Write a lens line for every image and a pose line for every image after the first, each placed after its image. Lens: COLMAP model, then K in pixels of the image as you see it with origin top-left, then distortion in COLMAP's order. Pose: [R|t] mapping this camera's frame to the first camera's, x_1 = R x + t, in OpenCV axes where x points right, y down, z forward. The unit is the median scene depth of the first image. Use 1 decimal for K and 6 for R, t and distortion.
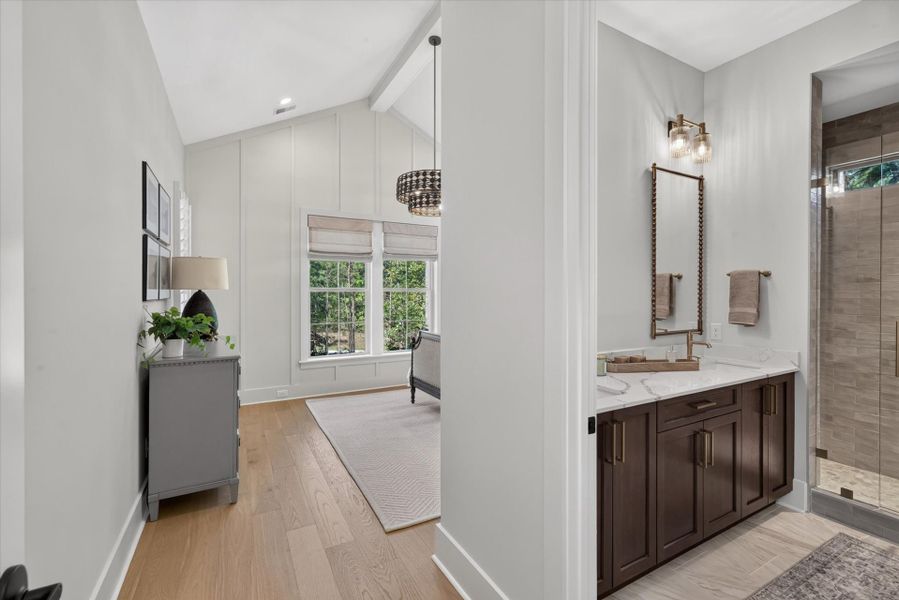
lens RADIAL K [[391.6, 0, 449.3], [0, 391.6, 296.9], [0, 0, 1]] dist [0.005071, -0.000217]
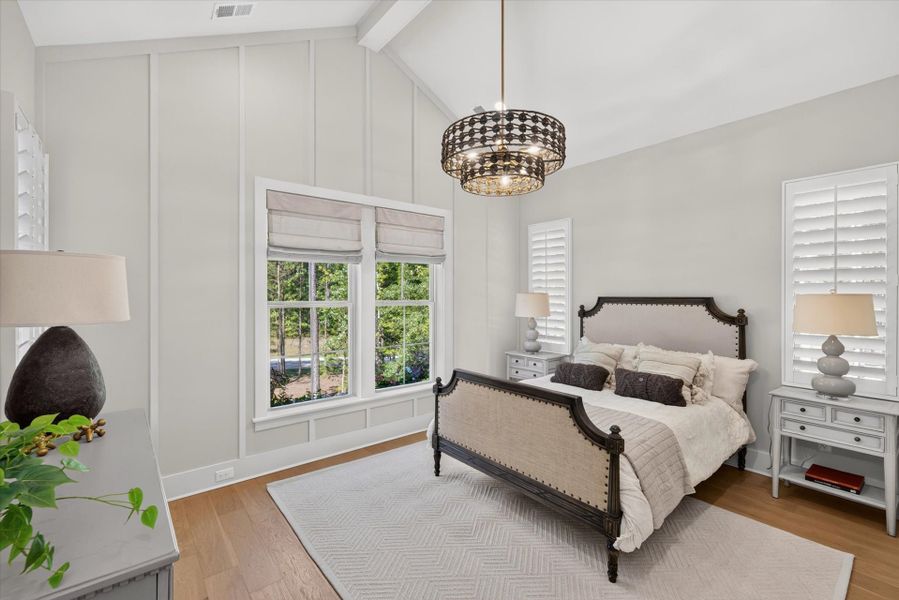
lens RADIAL K [[391.6, 0, 449.2], [0, 391.6, 296.7], [0, 0, 1]] dist [0.005071, -0.000217]
pose [[0.983520, -0.002069, 0.180785, -0.180184], [0.002730, 0.999990, -0.003410, -0.030468], [-0.180776, 0.003847, 0.983517, 0.309560]]
